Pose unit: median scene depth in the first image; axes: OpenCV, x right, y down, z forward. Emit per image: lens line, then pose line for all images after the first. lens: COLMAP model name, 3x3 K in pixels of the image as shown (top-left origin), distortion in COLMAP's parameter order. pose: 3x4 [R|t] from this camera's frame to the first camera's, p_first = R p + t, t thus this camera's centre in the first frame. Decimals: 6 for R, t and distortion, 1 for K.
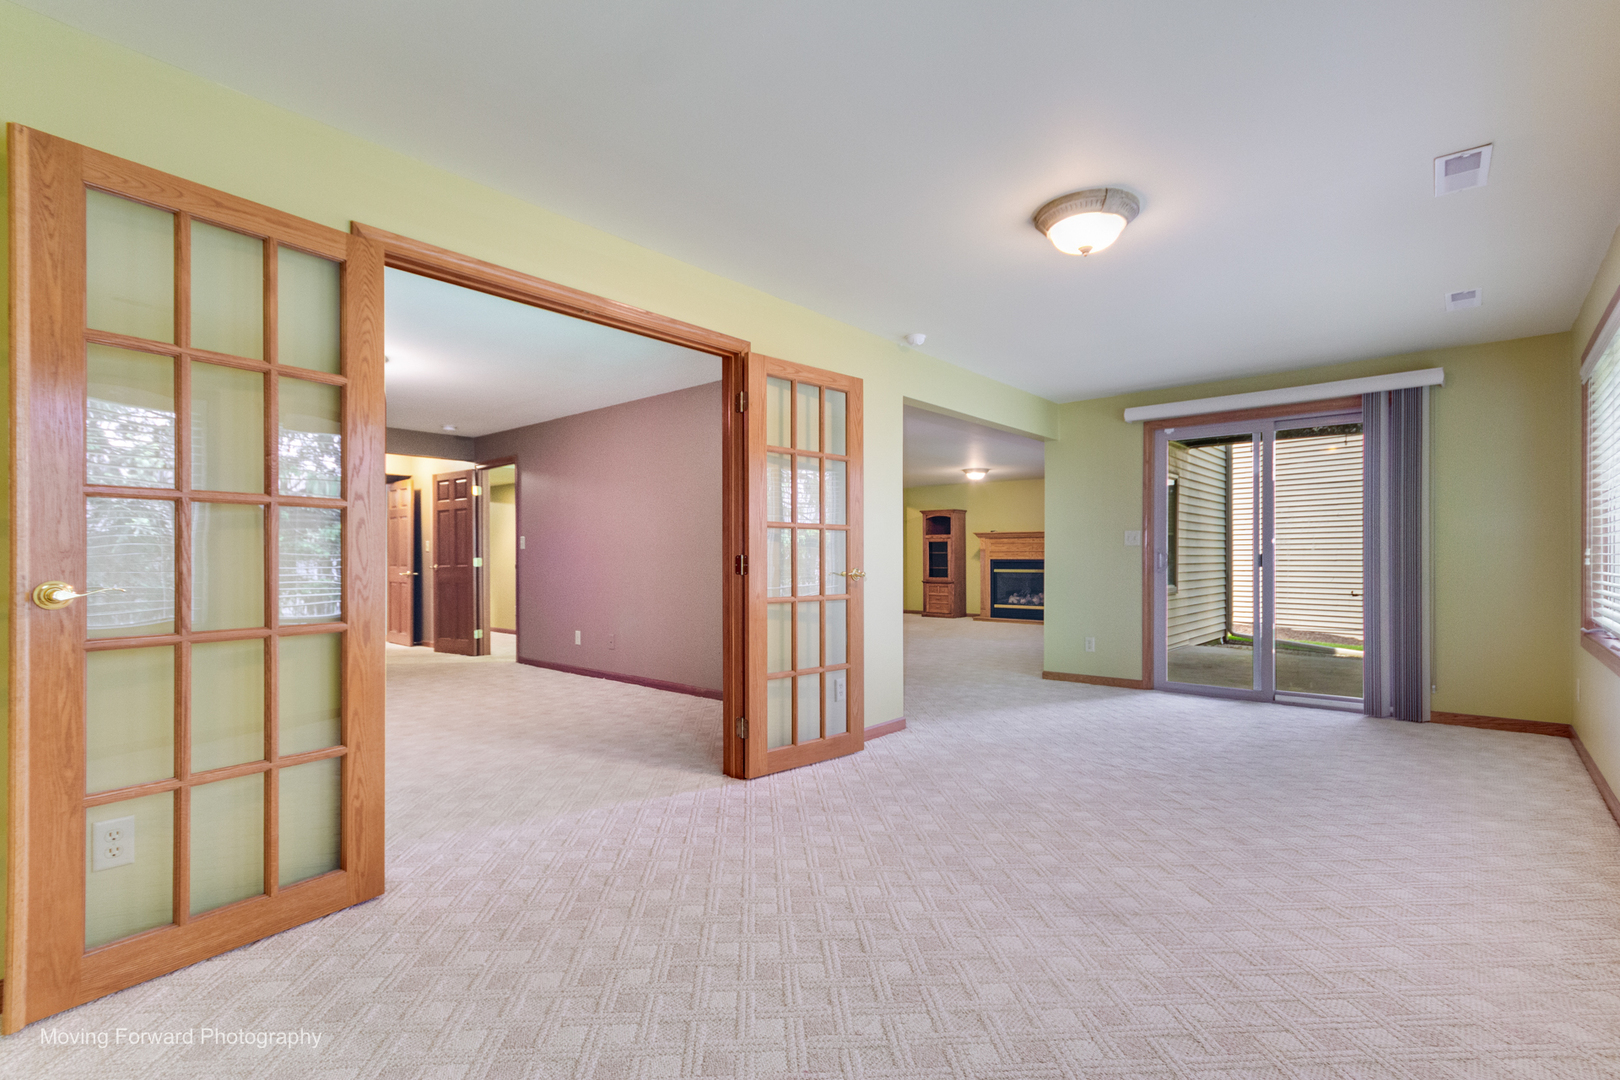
lens RADIAL K [[753.6, 0, 807.5], [0, 753.6, 547.0], [0, 0, 1]] dist [0.002684, 0.001182]
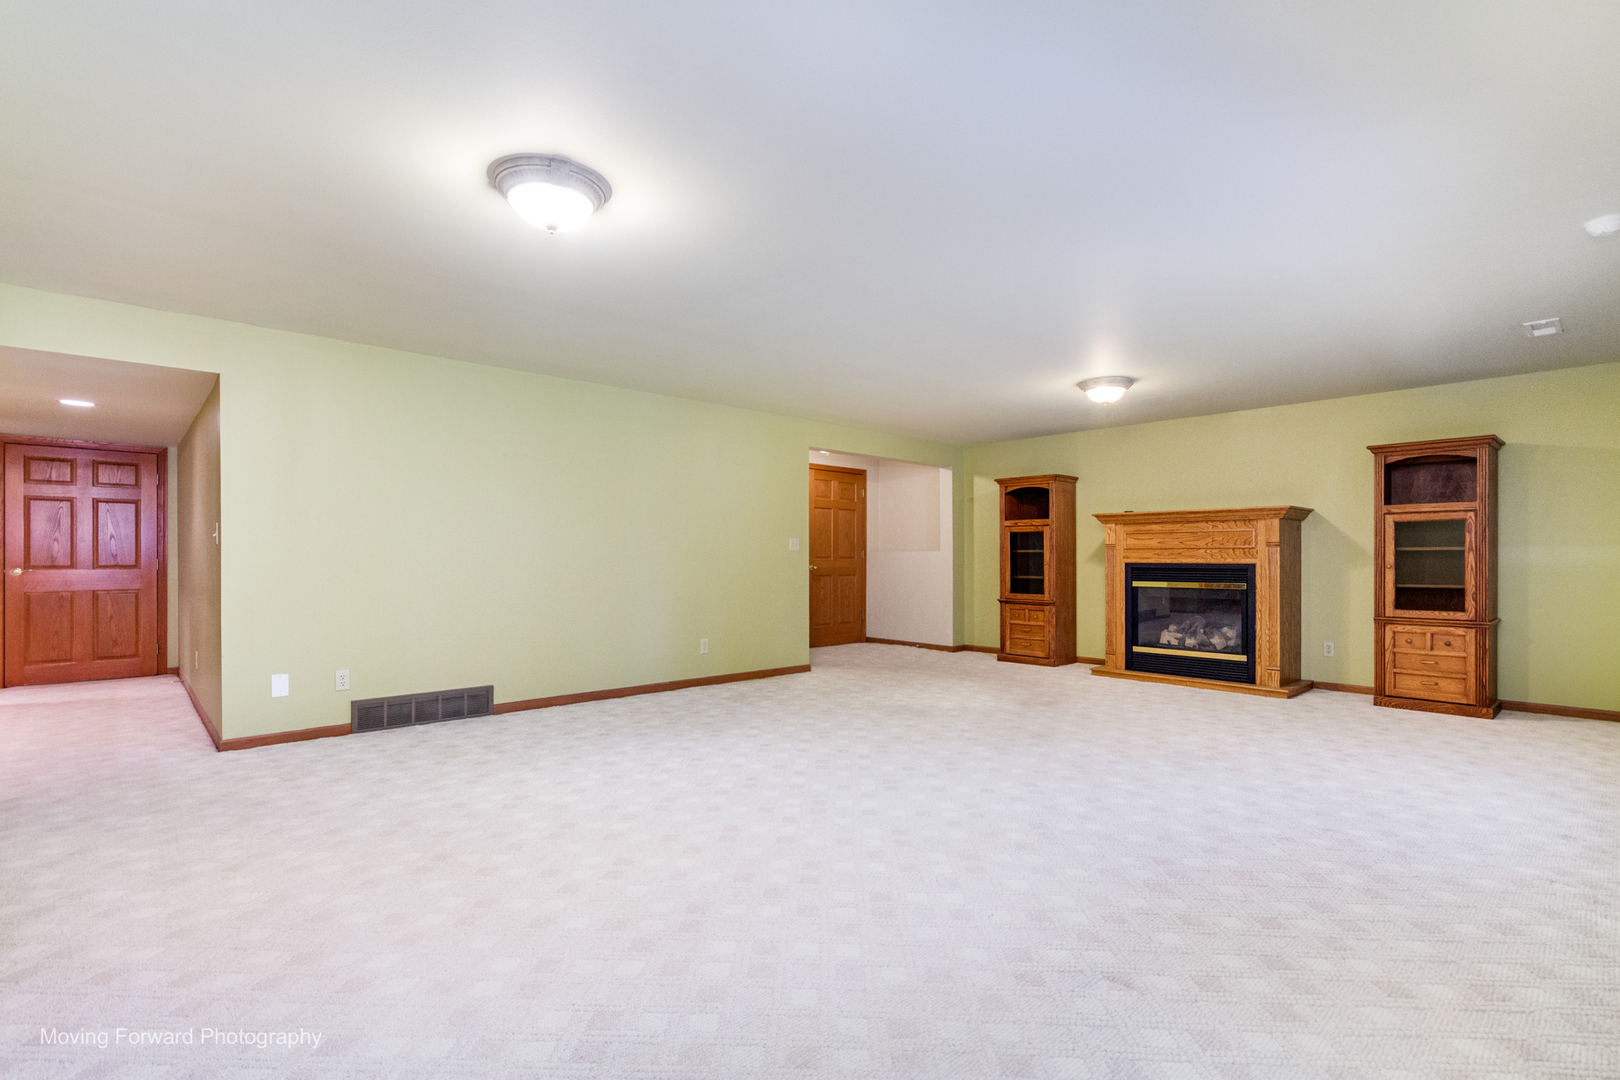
lens RADIAL K [[753.6, 0, 814.1], [0, 753.6, 554.6], [0, 0, 1]] dist [0.002684, 0.001182]
pose [[0.995065, 0.000671, -0.099221, 0.070607], [0.000396, 0.999942, 0.010741, 0.004417], [0.099223, -0.010727, 0.995007, 0.420654]]
